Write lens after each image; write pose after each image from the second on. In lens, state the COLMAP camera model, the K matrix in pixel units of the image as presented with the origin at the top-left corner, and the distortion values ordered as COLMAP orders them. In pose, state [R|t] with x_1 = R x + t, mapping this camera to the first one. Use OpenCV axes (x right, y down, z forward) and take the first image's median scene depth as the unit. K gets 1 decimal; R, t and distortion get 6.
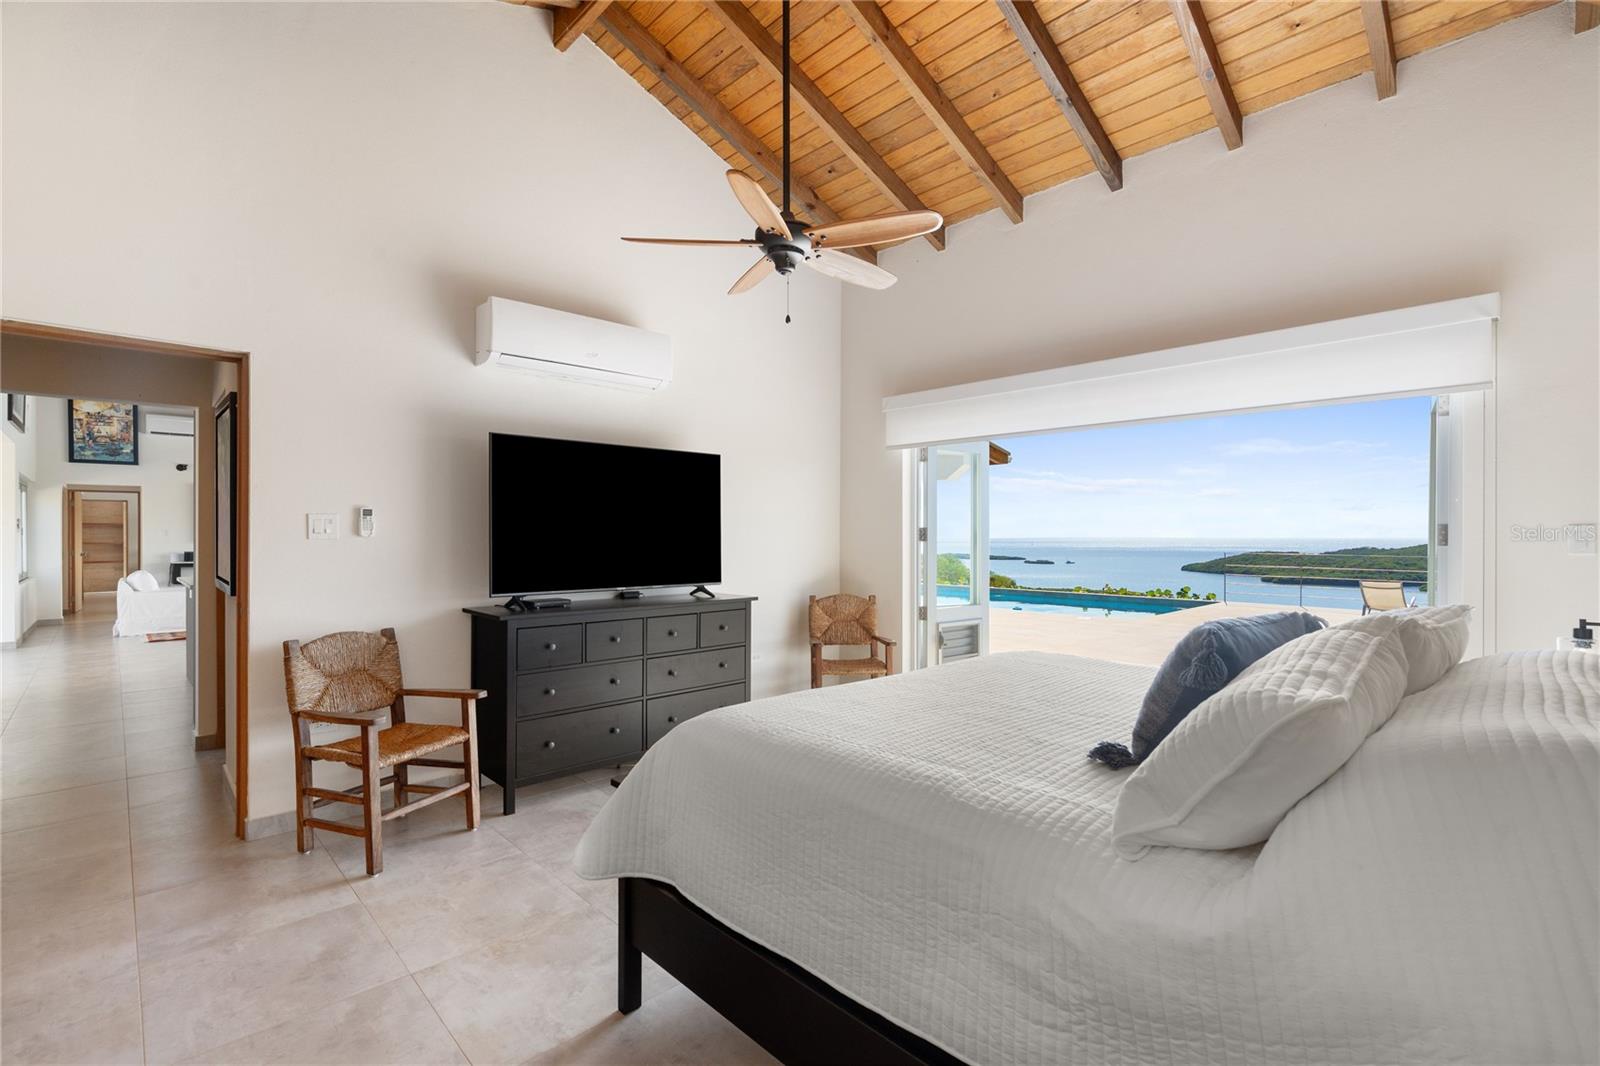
lens RADIAL K [[737.4, 0, 798.1], [0, 737.4, 536.8], [0, 0, 1]] dist [-0.003436, 0.002345]
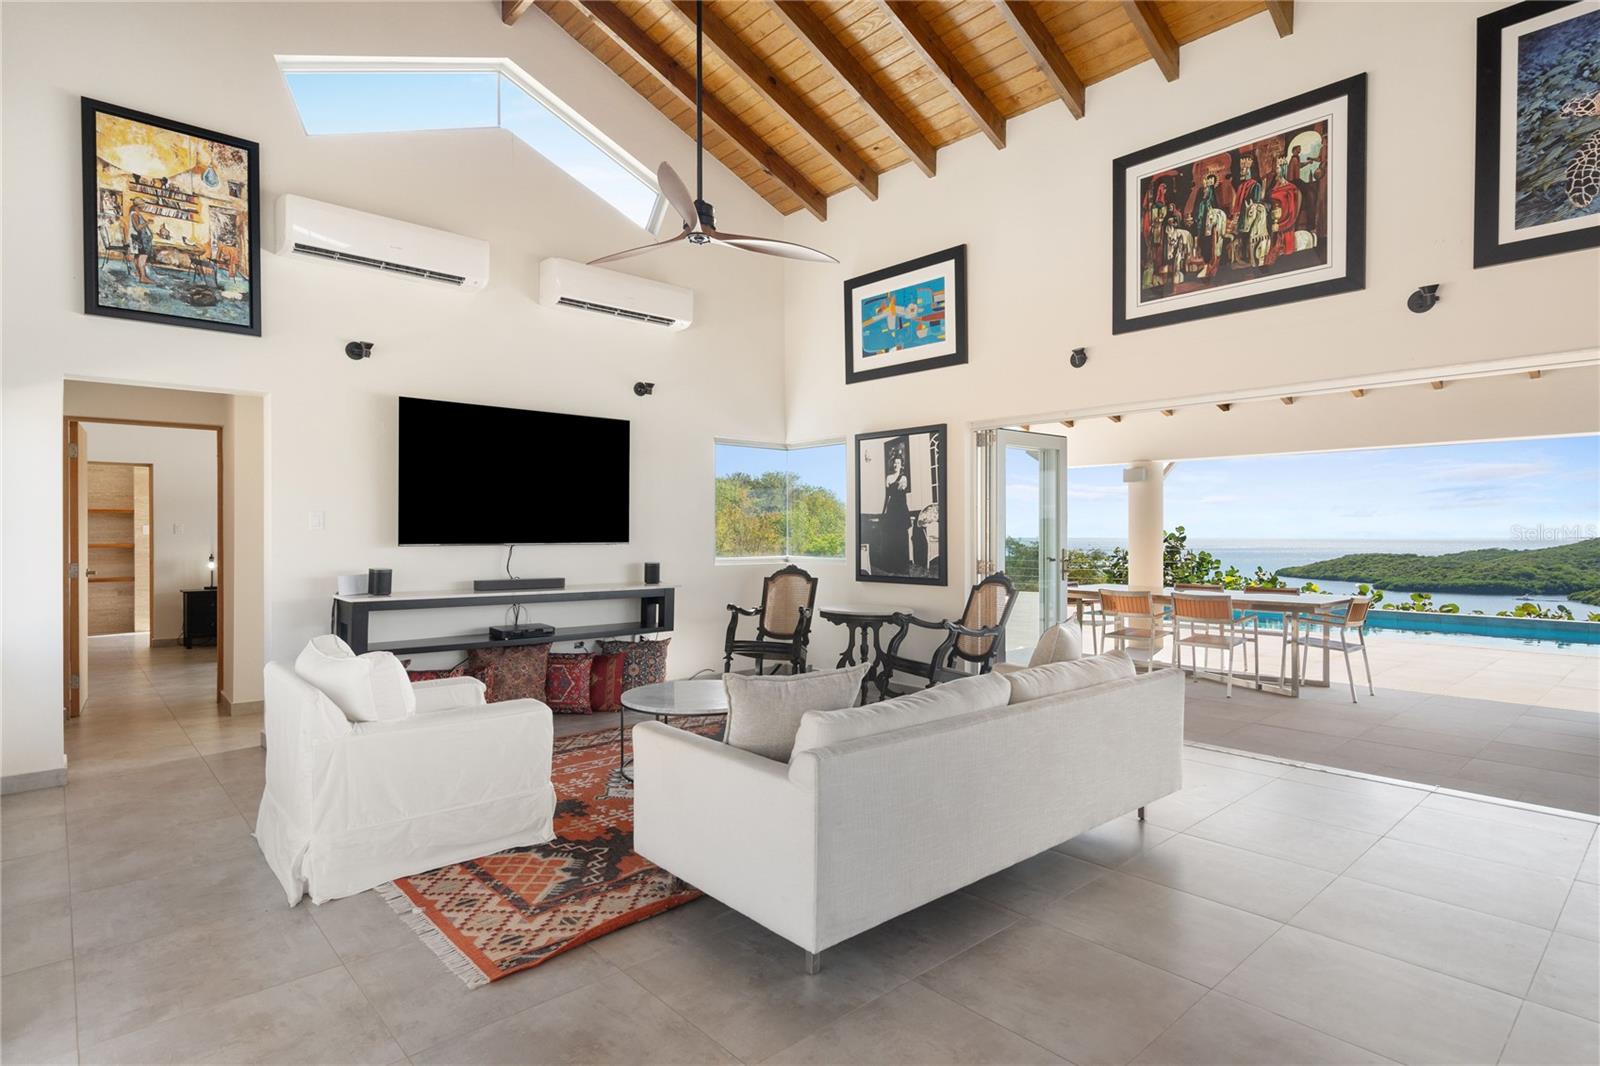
lens RADIAL K [[827.0, 0, 798.7], [0, 827.0, 534.0], [0, 0, 1]] dist [-0.003170, -0.000536]
pose [[0.999903, -0.002652, -0.013697, -0.632838], [0.002639, 0.999996, -0.001004, 0.002989], [0.013700, 0.000968, 0.999906, 0.601818]]
